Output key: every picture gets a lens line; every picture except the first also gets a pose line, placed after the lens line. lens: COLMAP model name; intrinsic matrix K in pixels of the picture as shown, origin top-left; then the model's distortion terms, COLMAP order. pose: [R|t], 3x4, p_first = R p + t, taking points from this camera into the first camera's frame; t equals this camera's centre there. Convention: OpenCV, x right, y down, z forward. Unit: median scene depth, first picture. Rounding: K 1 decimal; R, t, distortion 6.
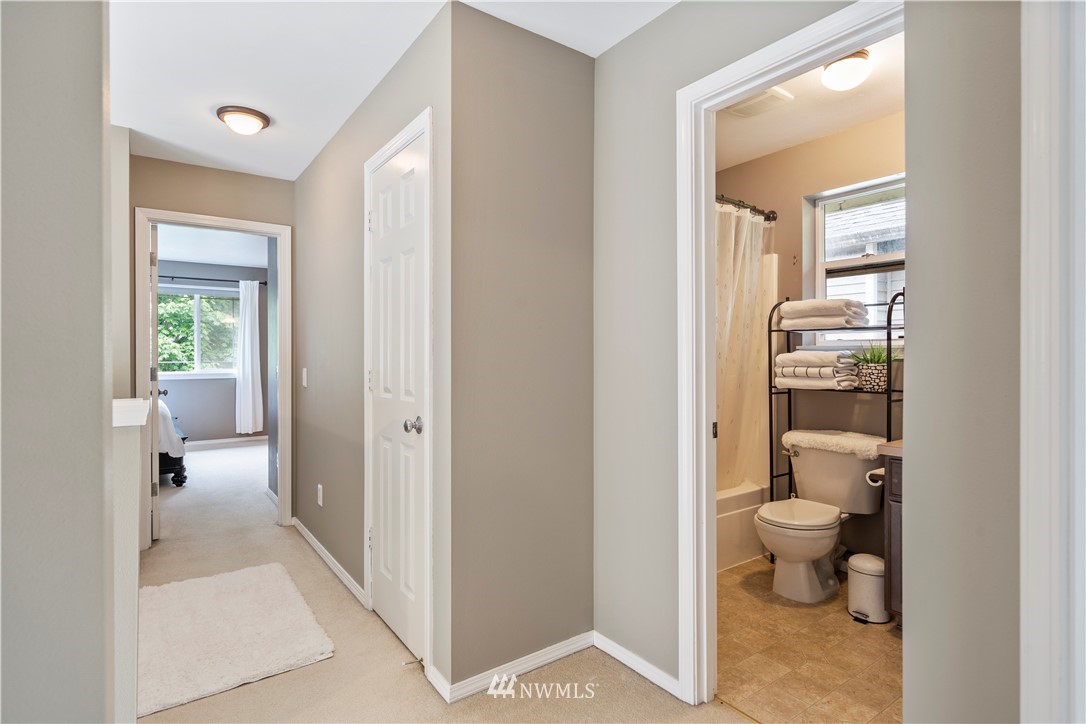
lens RADIAL K [[536.5, 0, 542.9], [0, 536.5, 358.0], [0, 0, 1]] dist [-0.001858, -0.000149]
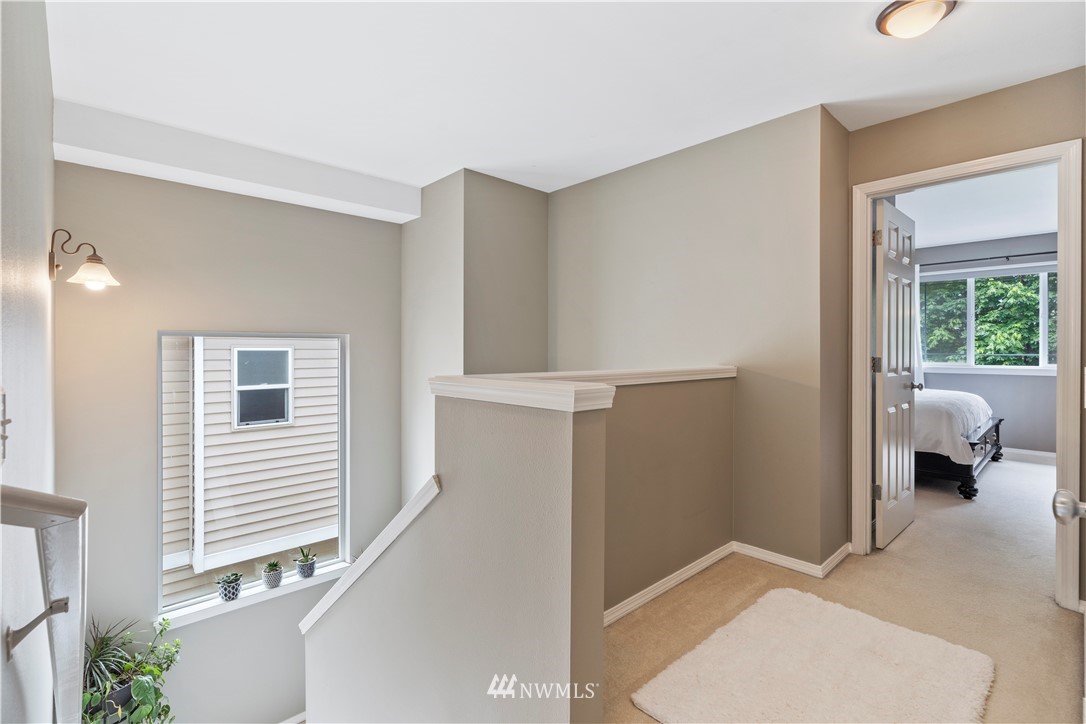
lens RADIAL K [[497.5, 0, 536.6], [0, 497.5, 348.7], [0, 0, 1]] dist [0.004678, 0.000079]
pose [[0.122117, -0.009108, -0.992474, 0.032375], [-0.000635, 0.999957, -0.009254, 0.010983], [0.992515, 0.001760, 0.122106, 0.276454]]
